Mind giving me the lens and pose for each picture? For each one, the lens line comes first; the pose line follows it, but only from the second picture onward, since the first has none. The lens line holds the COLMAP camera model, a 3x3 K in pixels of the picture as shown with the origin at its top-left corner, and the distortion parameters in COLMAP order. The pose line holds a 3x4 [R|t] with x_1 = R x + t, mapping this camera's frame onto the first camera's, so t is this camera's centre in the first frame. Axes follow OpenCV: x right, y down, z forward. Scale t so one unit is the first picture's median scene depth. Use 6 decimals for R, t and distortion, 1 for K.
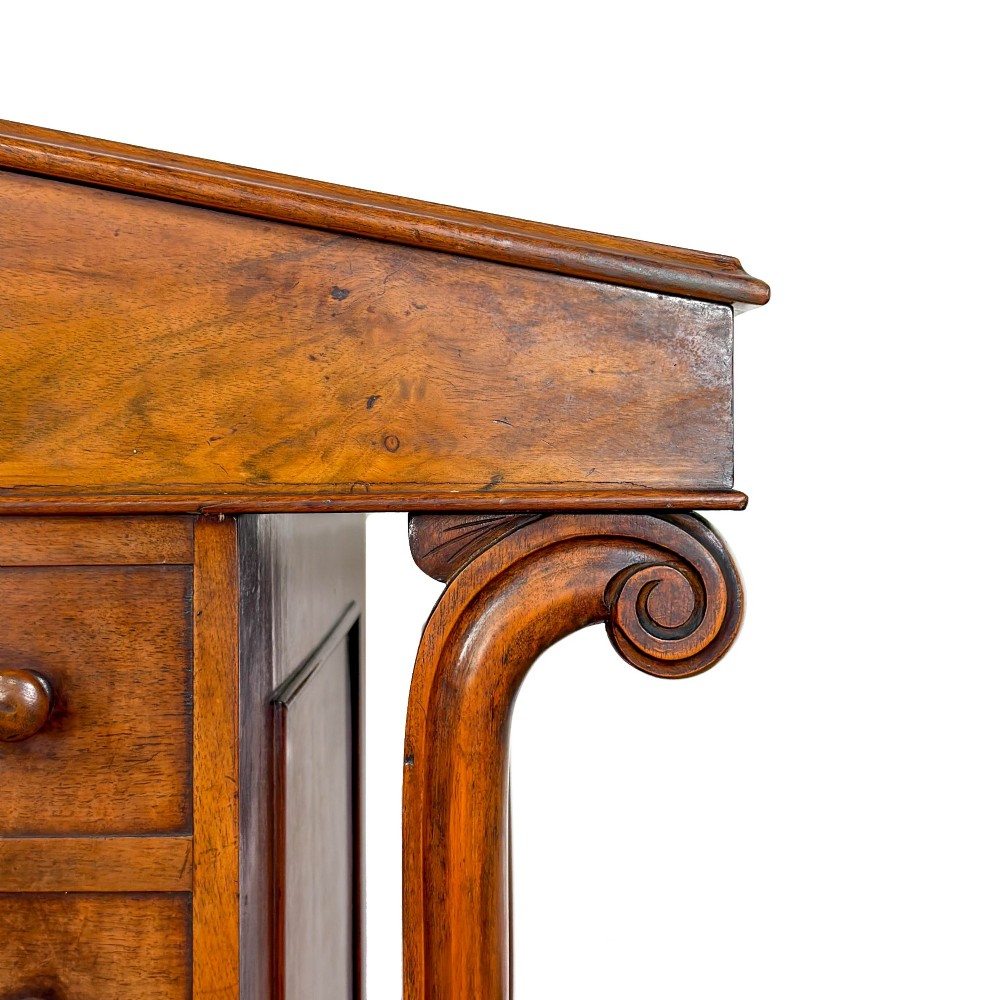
lens RADIAL K [[1644.4, 0, 501.3], [0, 1644.4, 499.8], [0, 0, 1]] dist [0.189254, -0.332873]
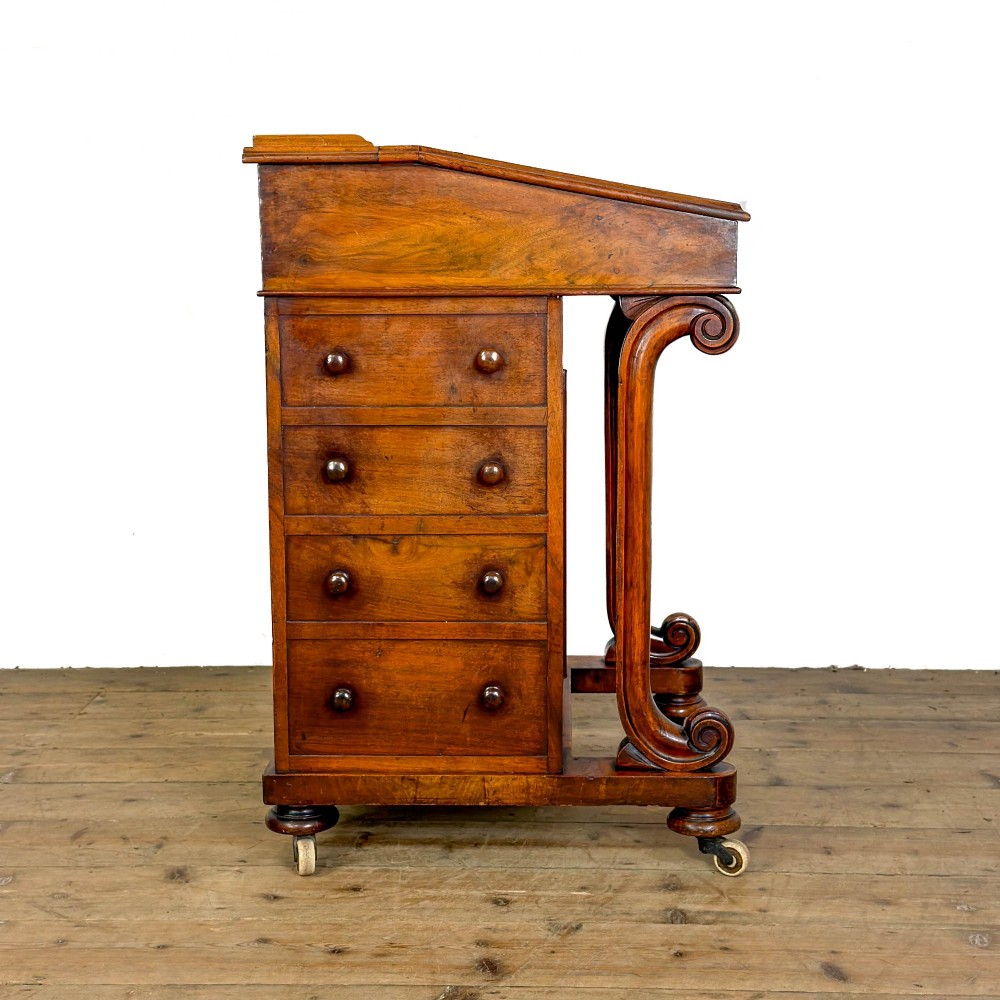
lens RADIAL K [[1730.9, 0, 497.3], [0, 1730.9, 500.3], [0, 0, 1]] dist [0.187116, -0.352423]
pose [[0.999793, 0.003871, -0.019991, -0.211880], [-0.001604, 0.993684, 0.112203, 0.023264], [0.020299, -0.112148, 0.993484, -2.047836]]
